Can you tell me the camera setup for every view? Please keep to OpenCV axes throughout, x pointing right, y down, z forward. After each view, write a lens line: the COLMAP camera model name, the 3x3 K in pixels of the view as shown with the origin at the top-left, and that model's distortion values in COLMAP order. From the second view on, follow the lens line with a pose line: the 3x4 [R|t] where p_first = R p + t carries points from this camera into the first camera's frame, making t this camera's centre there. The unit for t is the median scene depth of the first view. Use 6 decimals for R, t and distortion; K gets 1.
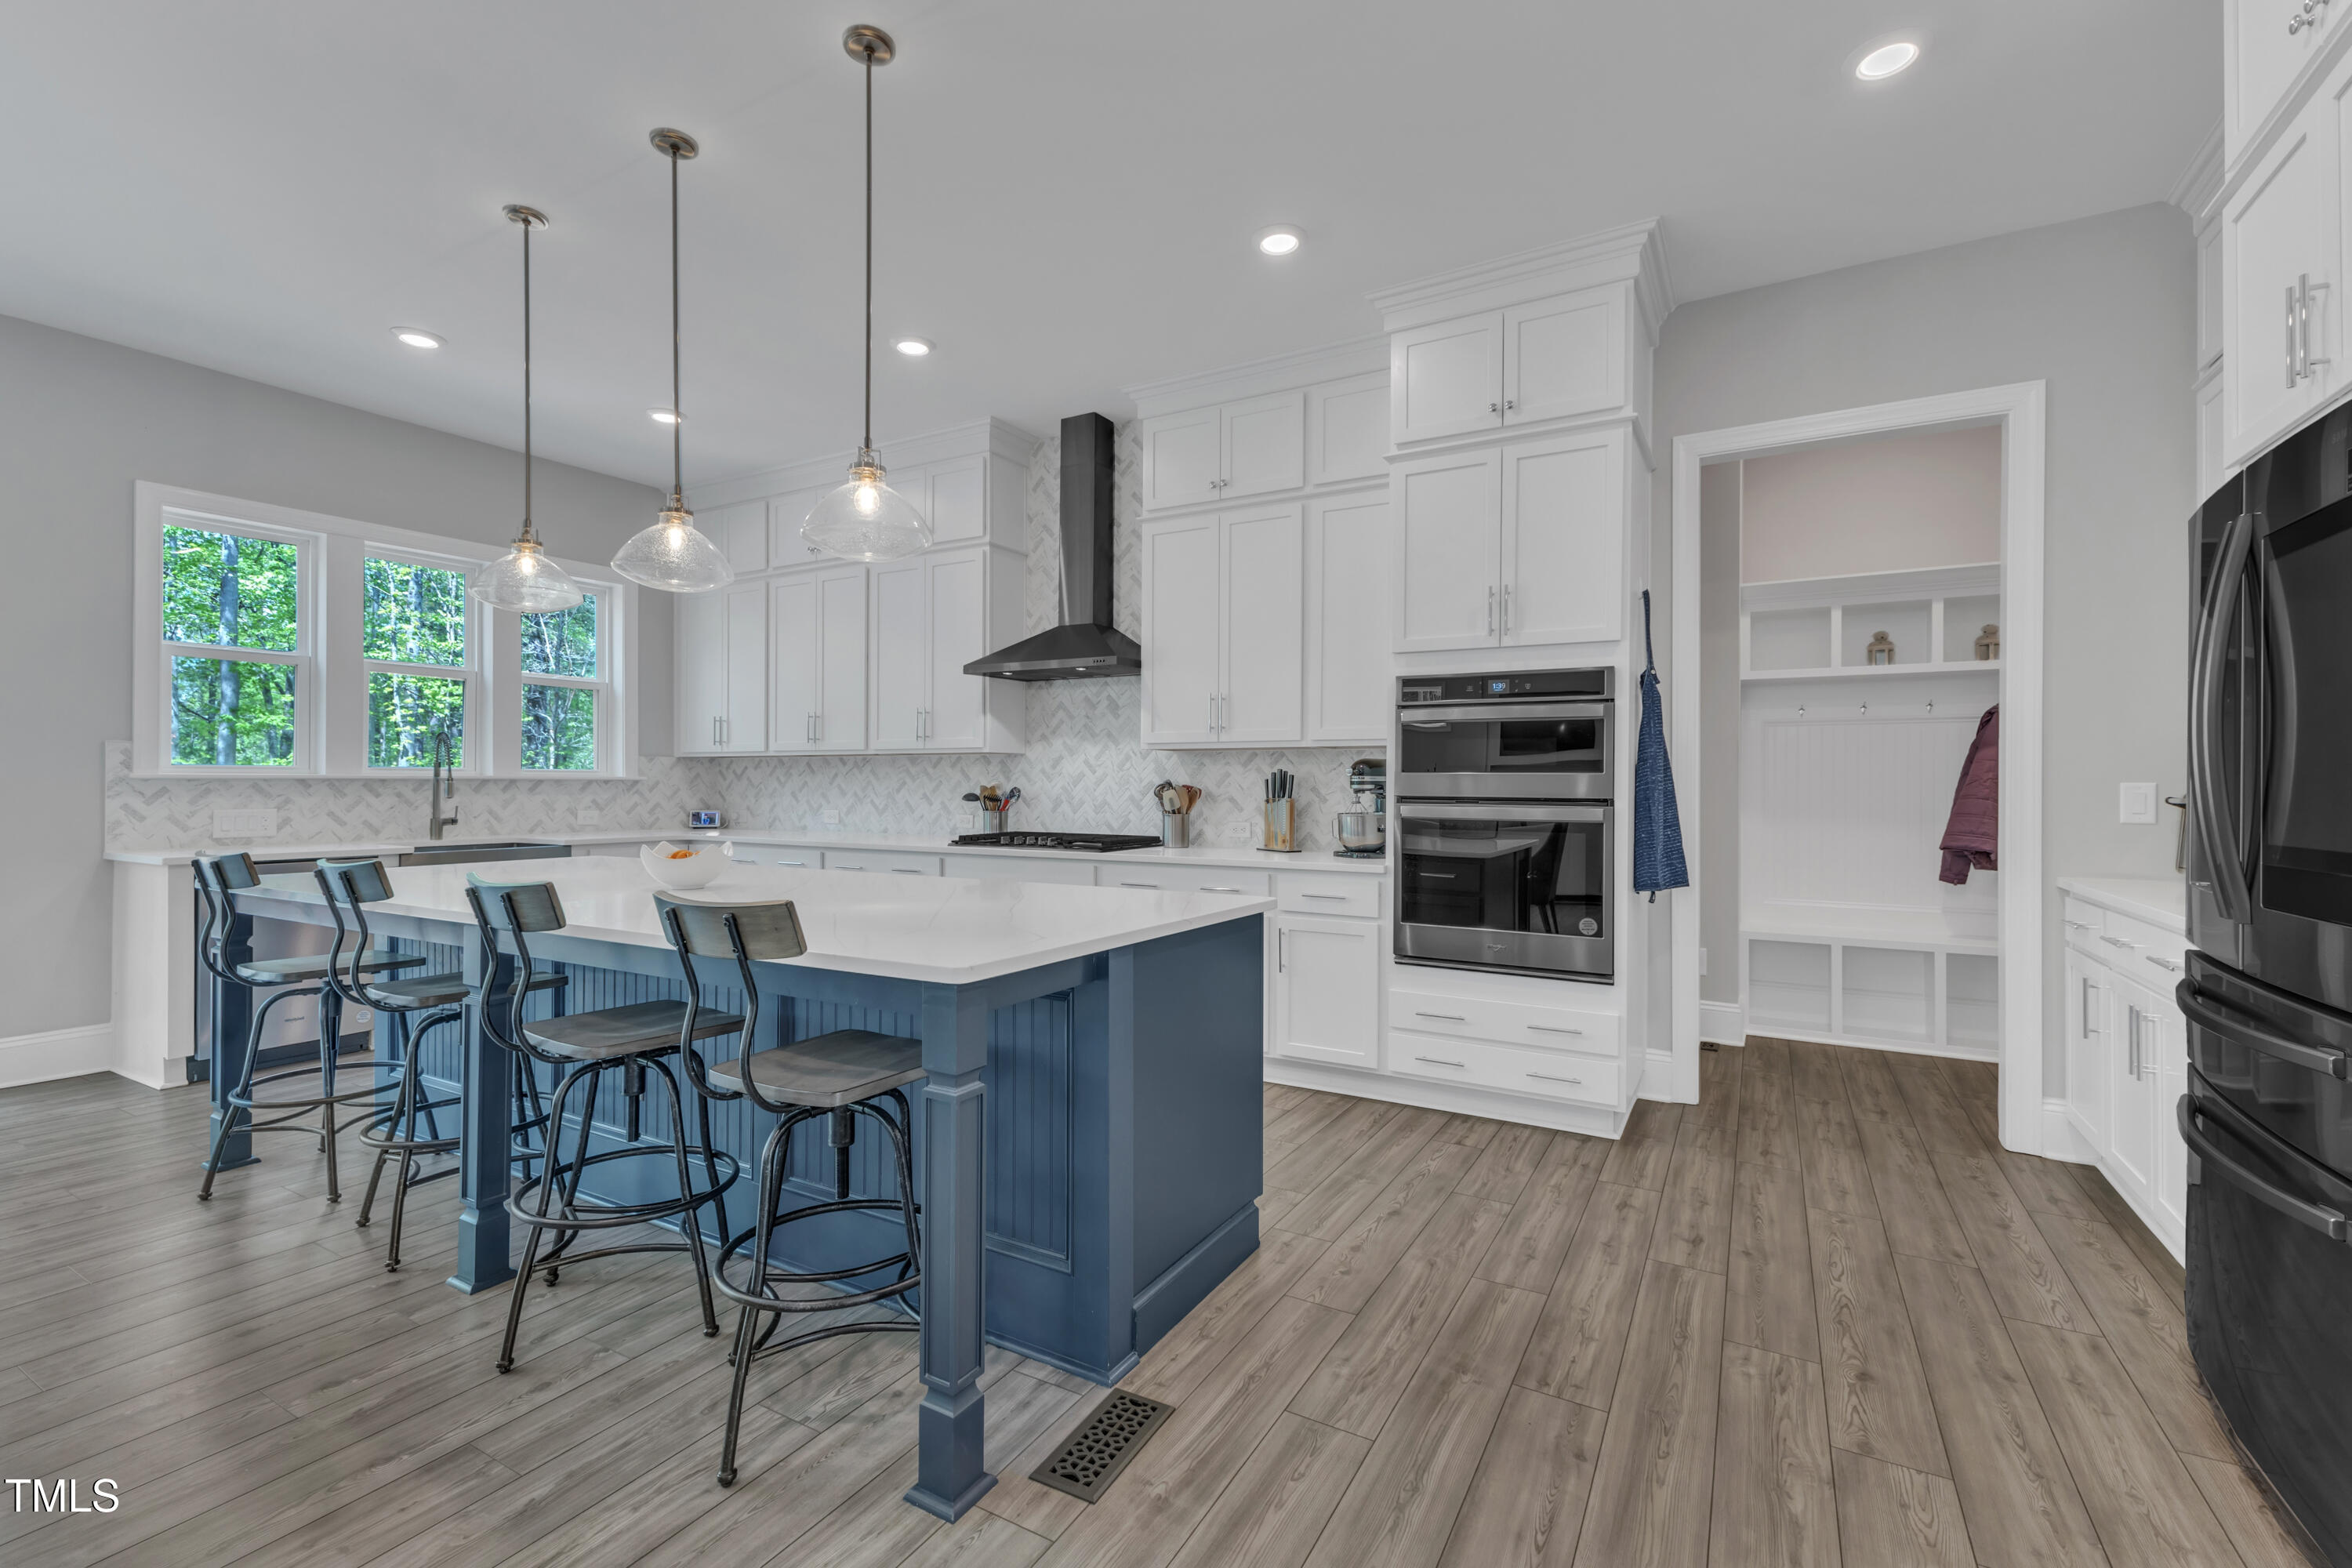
lens RADIAL K [[1017.8, 0, 1188.6], [0, 1017.8, 788.0], [0, 0, 1]] dist [0.010050, -0.000076]
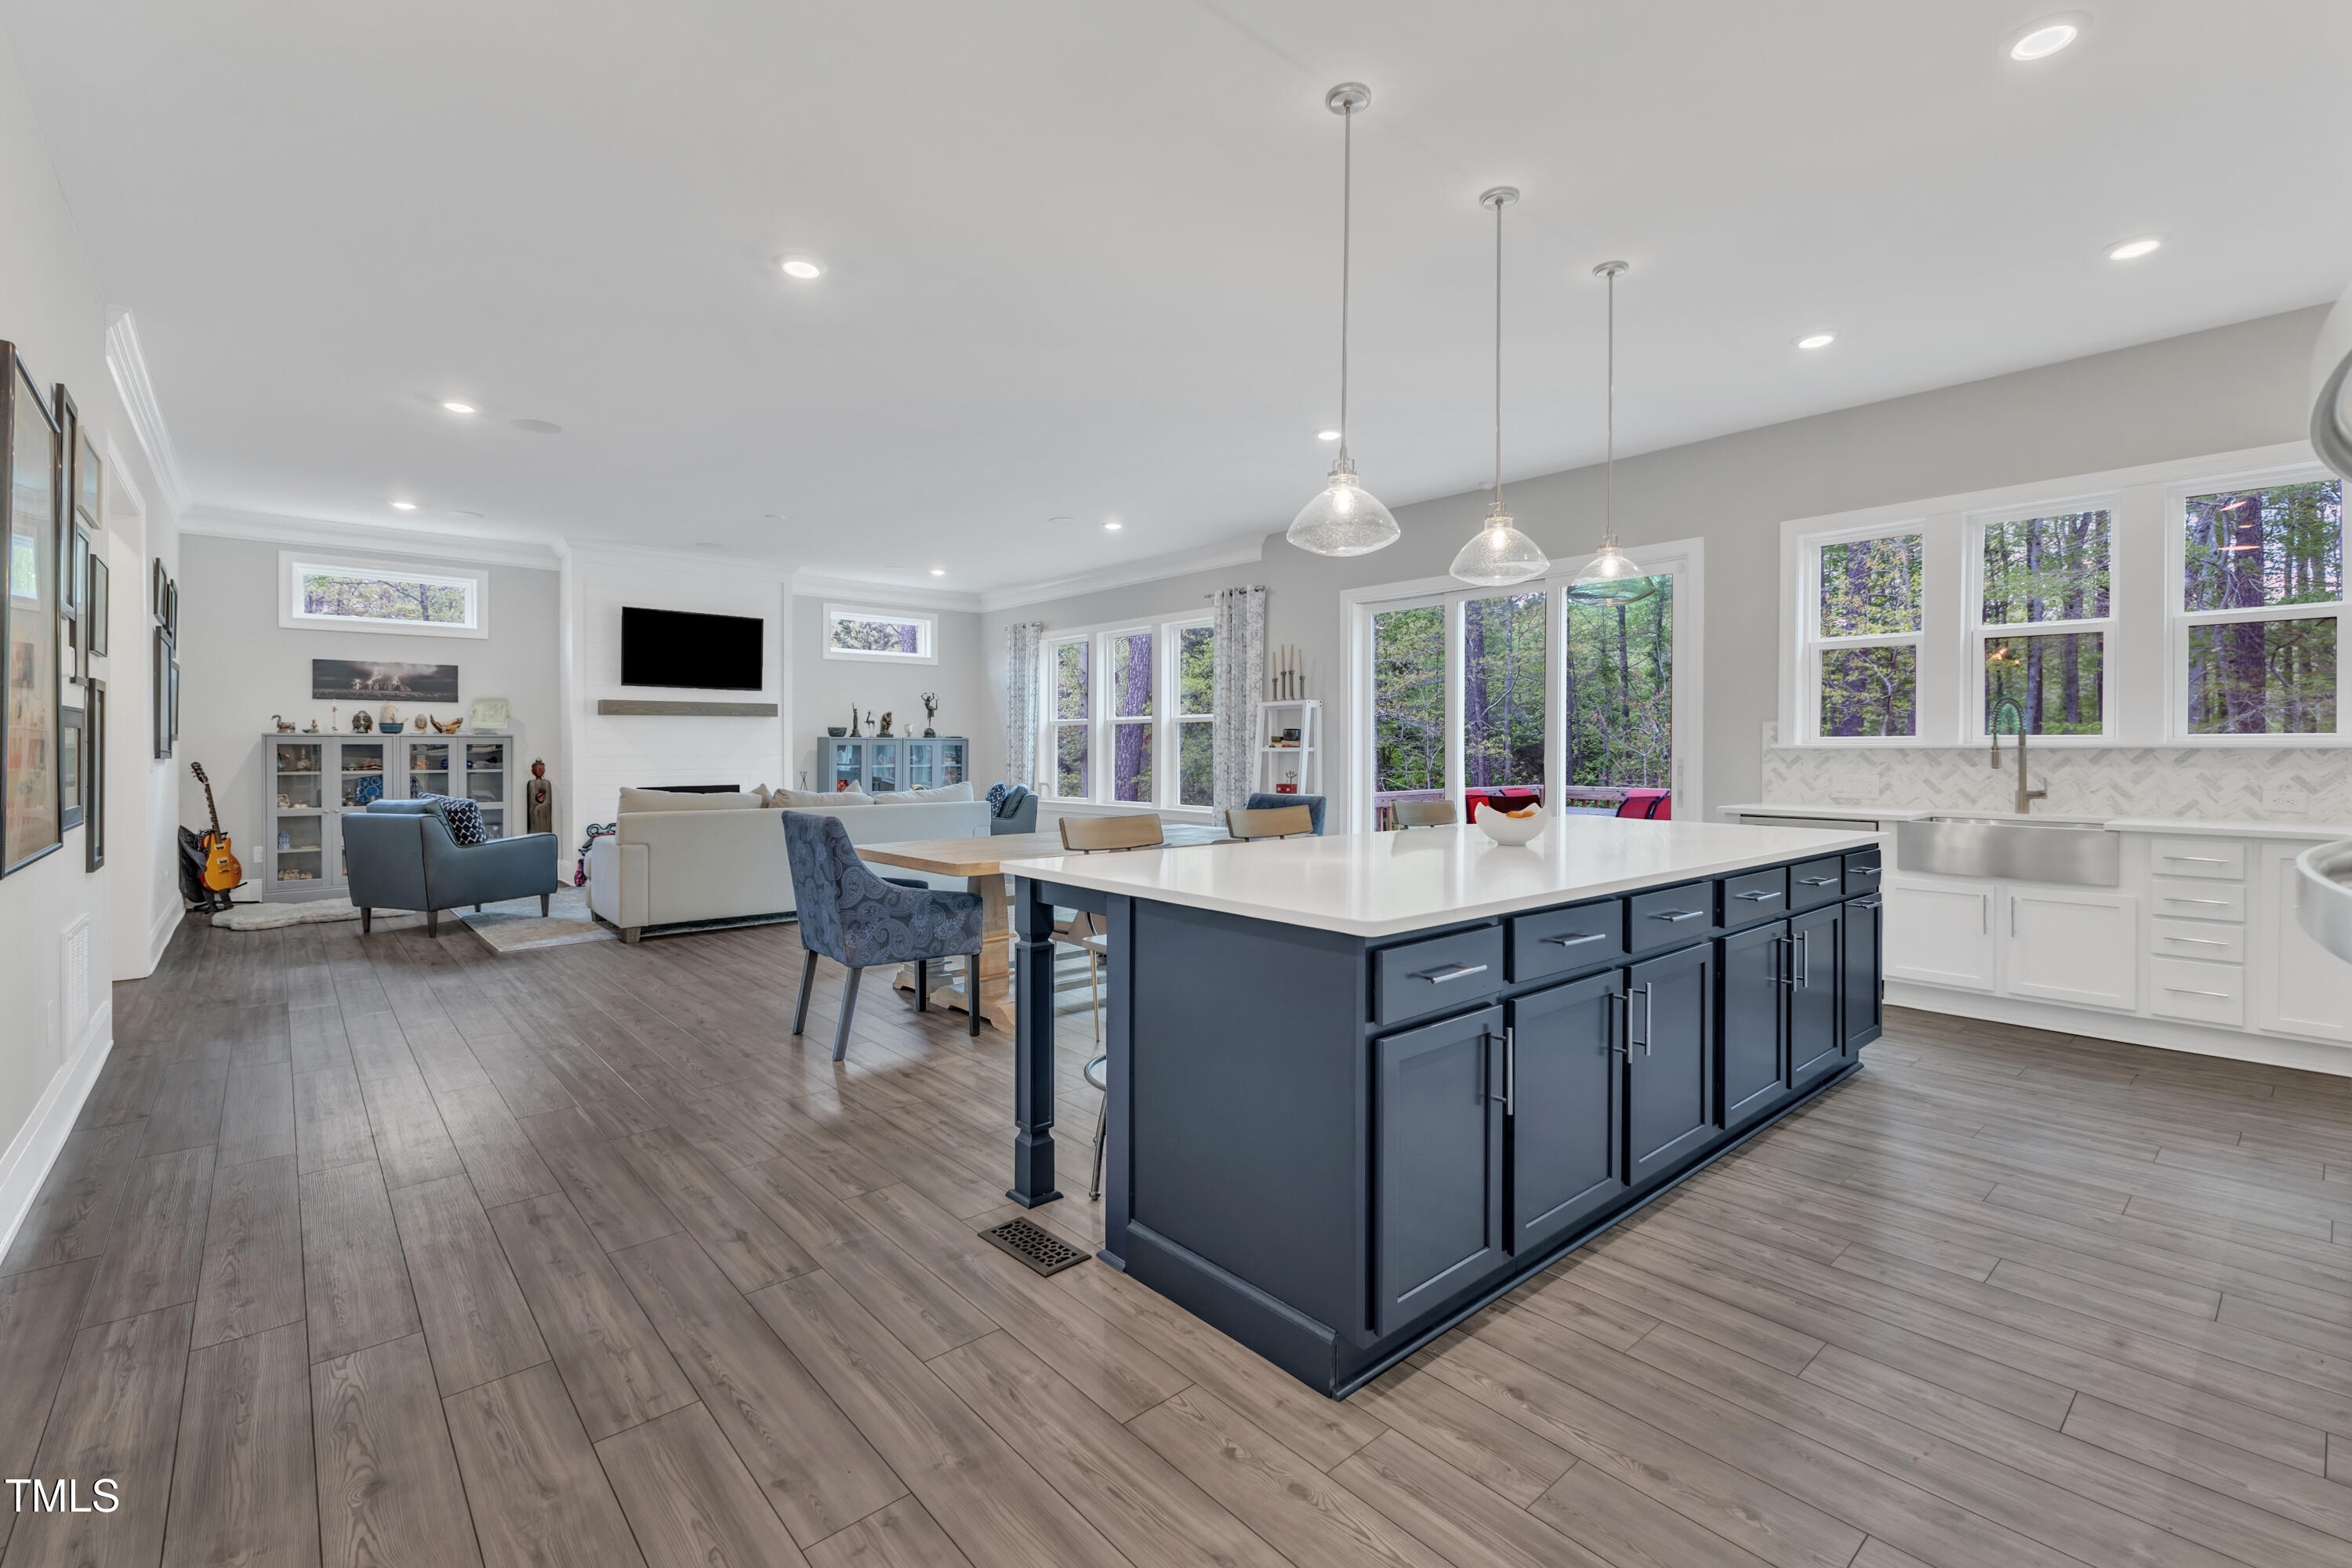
lens RADIAL K [[1023.3, 0, 1166.5], [0, 1023.3, 745.3], [0, 0, 1]] dist [0.000435, 0.000412]
pose [[-0.335765, -0.007013, -0.941920, 0.472524], [-0.006283, 0.999967, -0.005205, -0.001958], [0.941925, 0.004171, -0.335798, 0.679640]]
